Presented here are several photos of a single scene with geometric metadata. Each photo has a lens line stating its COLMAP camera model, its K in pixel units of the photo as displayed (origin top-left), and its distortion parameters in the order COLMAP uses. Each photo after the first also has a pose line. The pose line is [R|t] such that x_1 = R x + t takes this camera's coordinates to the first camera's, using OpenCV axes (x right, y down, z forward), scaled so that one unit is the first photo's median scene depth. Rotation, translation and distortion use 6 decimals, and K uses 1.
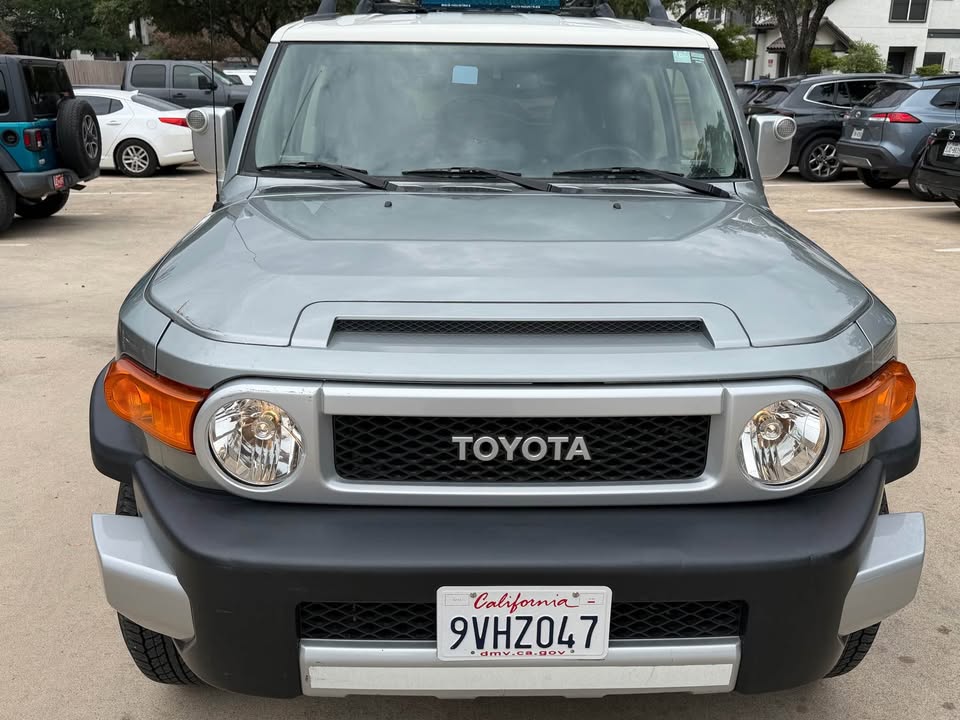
lens RADIAL K [[863.7, 0, 480.0], [0, 863.7, 360.0], [0, 0, 1]] dist [0.157218, -0.302352]
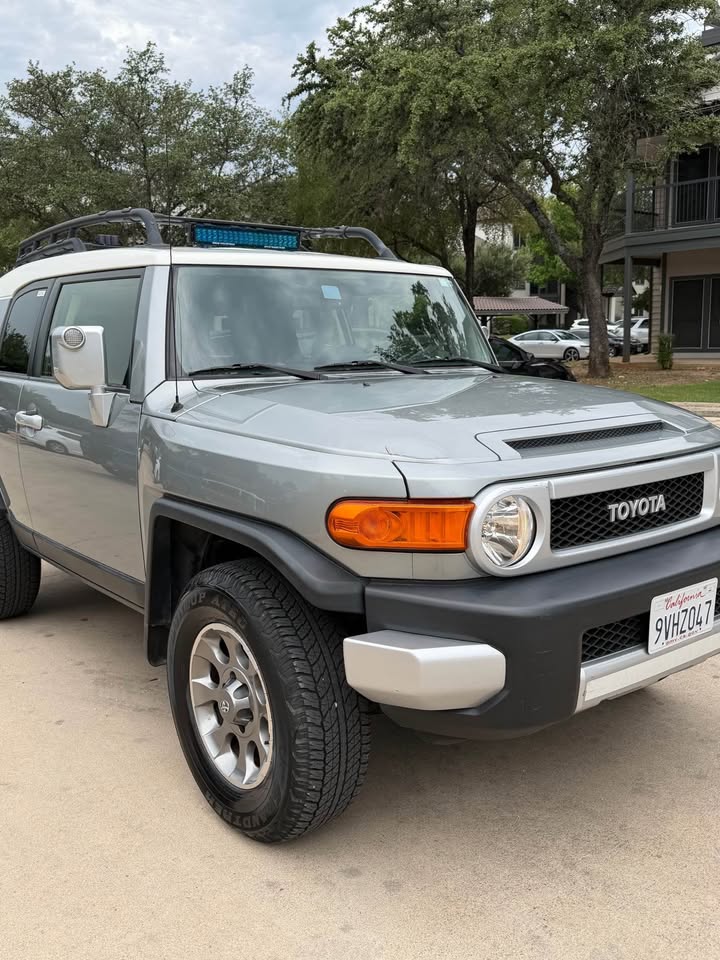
lens RADIAL K [[867.8, 0, 368.1], [0, 867.8, 480.5], [0, 0, 1]] dist [0.160714, -0.371752]
pose [[0.803428, -0.121885, 0.582793, -1.194615], [0.211040, 0.973569, -0.087324, 0.090095], [-0.556746, 0.193151, 0.807915, 0.028826]]
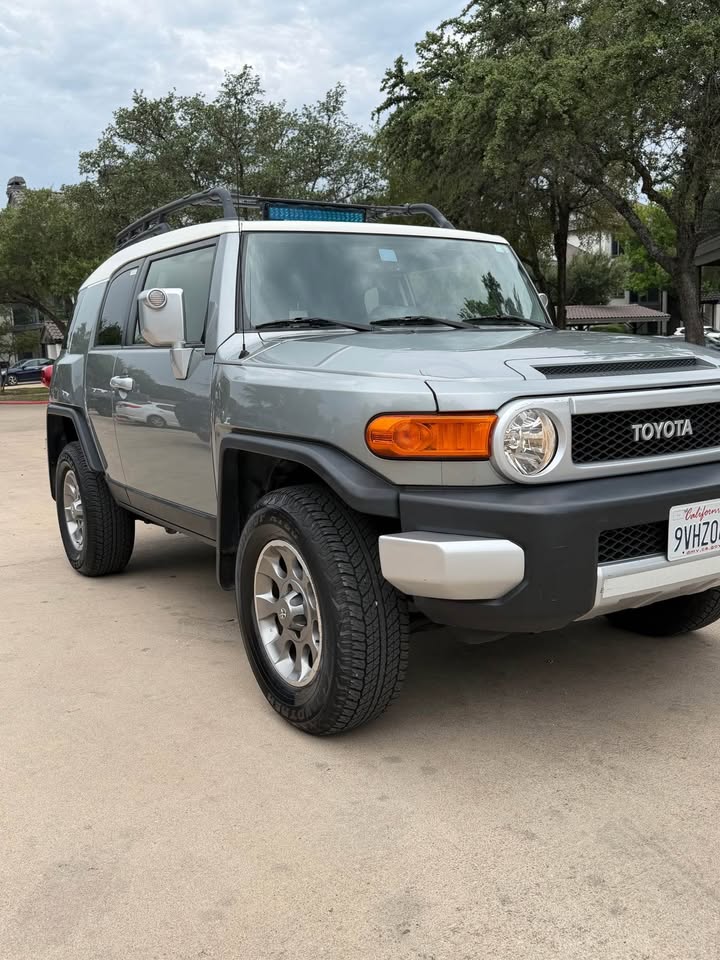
lens RADIAL K [[871.0, 0, 360.0], [0, 871.0, 480.0], [0, 0, 1]] dist [0.110279, -0.238200]
pose [[0.866575, -0.112463, 0.486209, -1.219710], [0.199194, 0.971250, -0.130369, 0.289119], [-0.457569, 0.209824, 0.864063, -0.116971]]
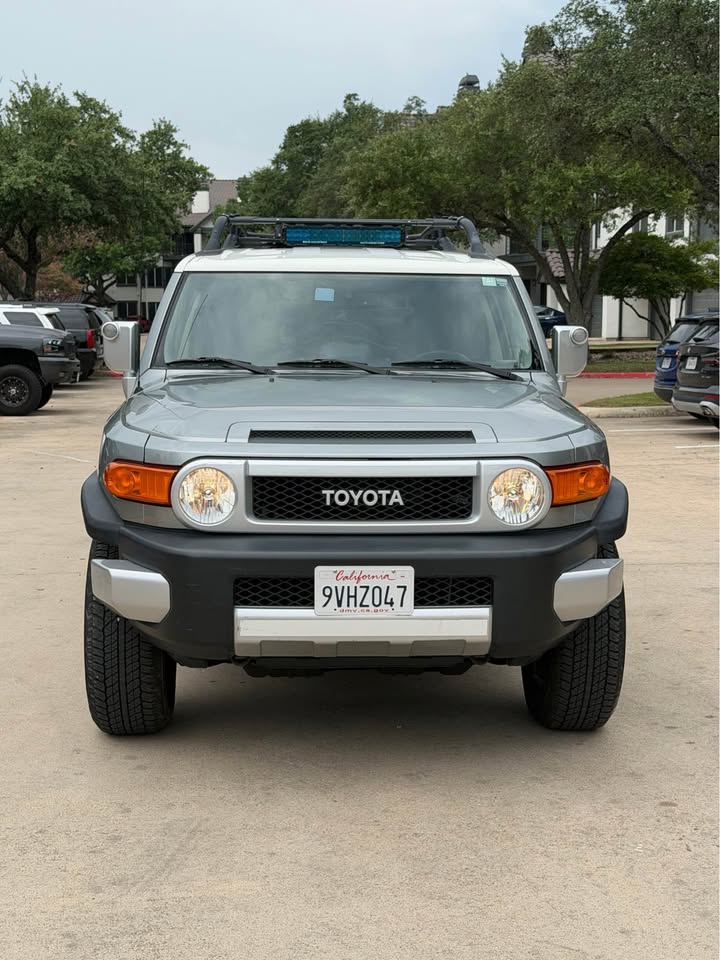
lens RADIAL K [[1435.8, 0, 364.0], [0, 1435.8, 490.6], [0, 0, 1]] dist [0.147862, -0.021928]
pose [[0.999741, -0.007811, 0.021377, -0.009963], [0.011743, 0.981613, -0.190520, 0.624771], [-0.019496, 0.190722, 0.981450, -1.773756]]
